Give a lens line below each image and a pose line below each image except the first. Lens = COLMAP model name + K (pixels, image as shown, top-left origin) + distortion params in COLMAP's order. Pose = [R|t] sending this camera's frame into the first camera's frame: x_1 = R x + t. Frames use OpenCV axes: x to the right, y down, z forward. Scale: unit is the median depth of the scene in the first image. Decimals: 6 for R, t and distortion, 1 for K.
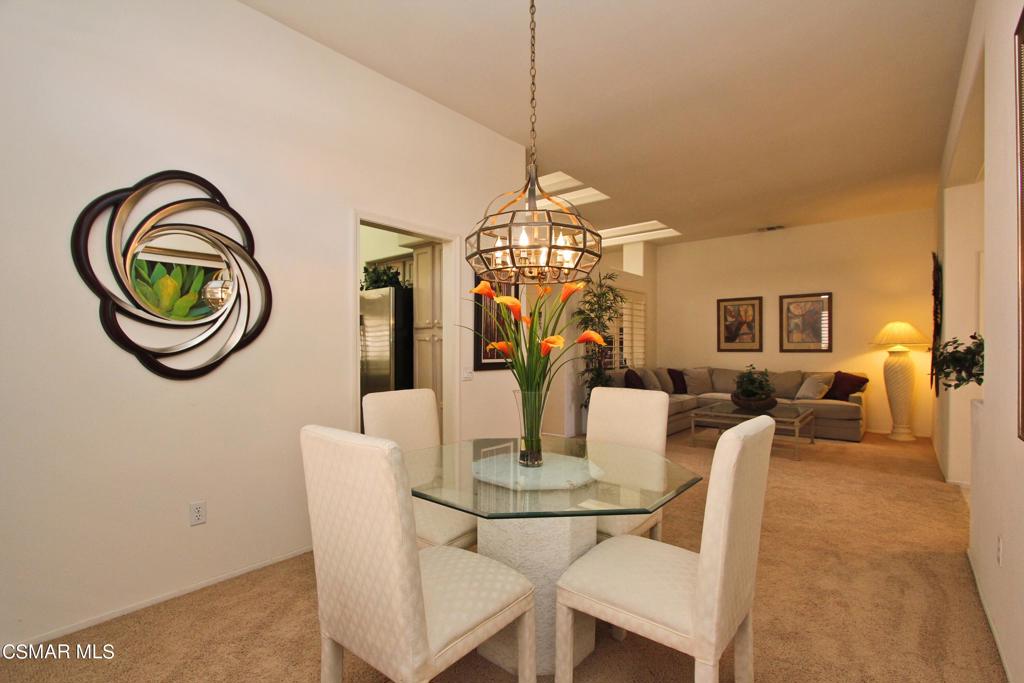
lens RADIAL K [[473.6, 0, 510.8], [0, 473.6, 346.7], [0, 0, 1]] dist [-0.018794, 0.003168]
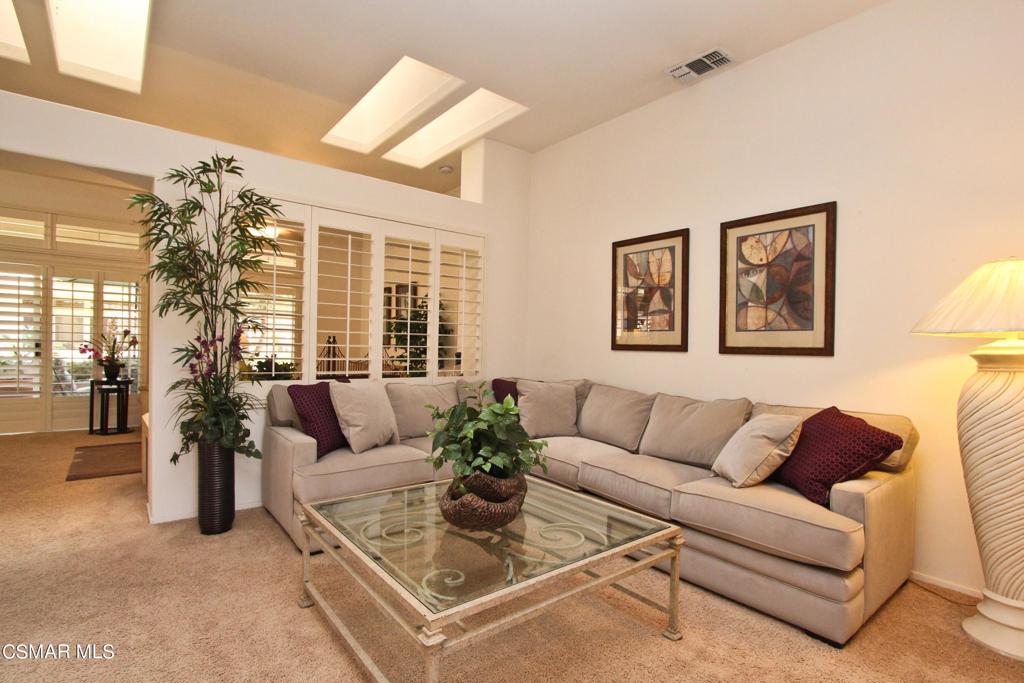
lens RADIAL K [[497.1, 0, 512.9], [0, 497.1, 343.0], [0, 0, 1]] dist [0.005326, 0.000558]
pose [[0.978673, 0.019598, -0.204487, 0.478376], [-0.020048, 0.999799, -0.000132, 0.006386], [0.204443, 0.004229, 0.978869, 0.510737]]
